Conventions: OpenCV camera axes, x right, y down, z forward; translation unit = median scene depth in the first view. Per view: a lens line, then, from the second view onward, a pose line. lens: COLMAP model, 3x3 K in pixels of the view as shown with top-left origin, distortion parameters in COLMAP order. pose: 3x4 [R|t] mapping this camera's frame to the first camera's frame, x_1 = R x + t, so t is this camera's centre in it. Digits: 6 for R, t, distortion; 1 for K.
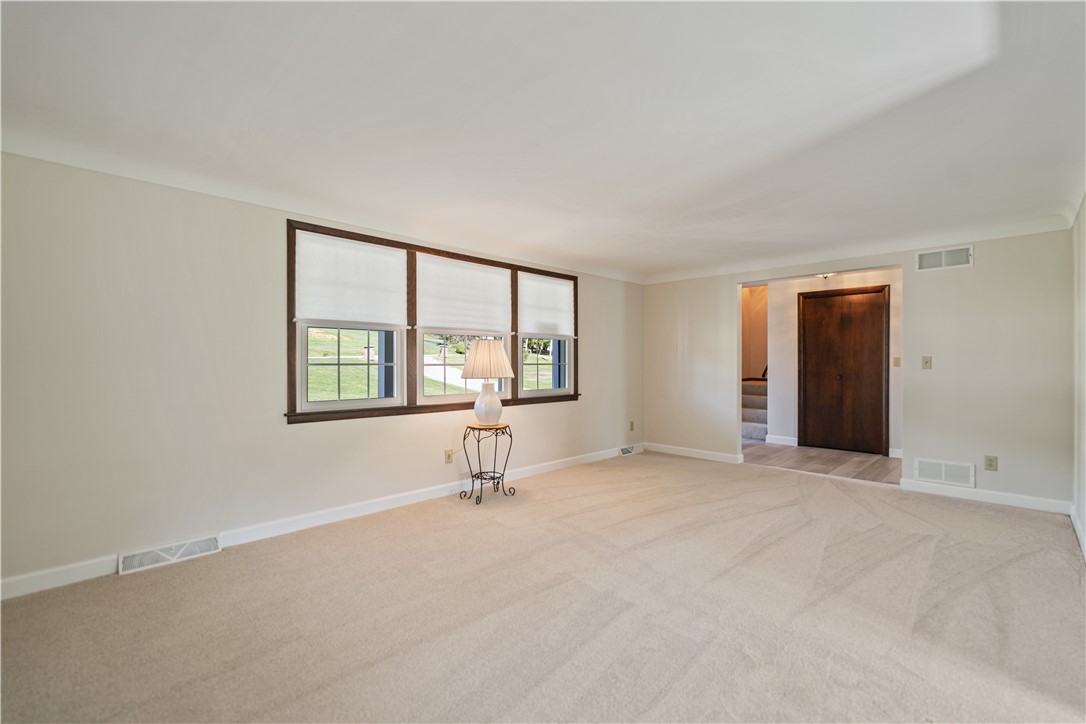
lens RADIAL K [[494.1, 0, 541.3], [0, 494.1, 359.2], [0, 0, 1]] dist [-0.020322, -0.000232]
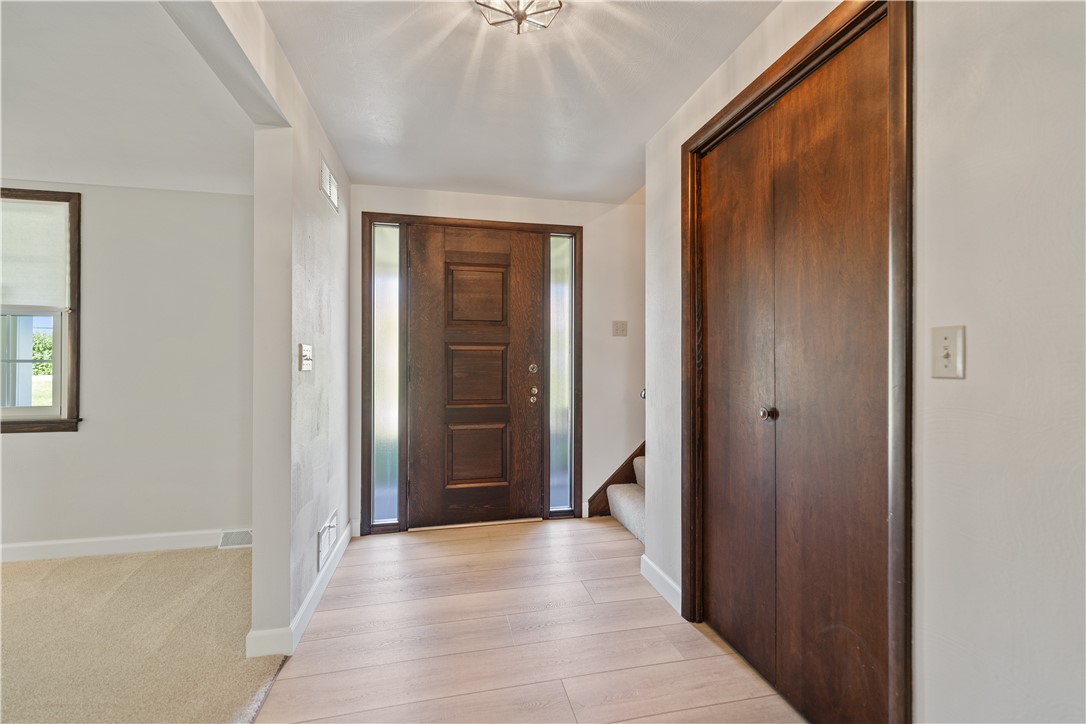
lens RADIAL K [[508.8, 0, 547.7], [0, 508.8, 360.5], [0, 0, 1]] dist [0.011894, -0.000258]
pose [[0.825782, 0.002288, -0.563984, 0.749788], [0.000908, 0.999985, 0.005388, 0.005951], [0.563988, -0.004961, 0.825768, 0.793046]]
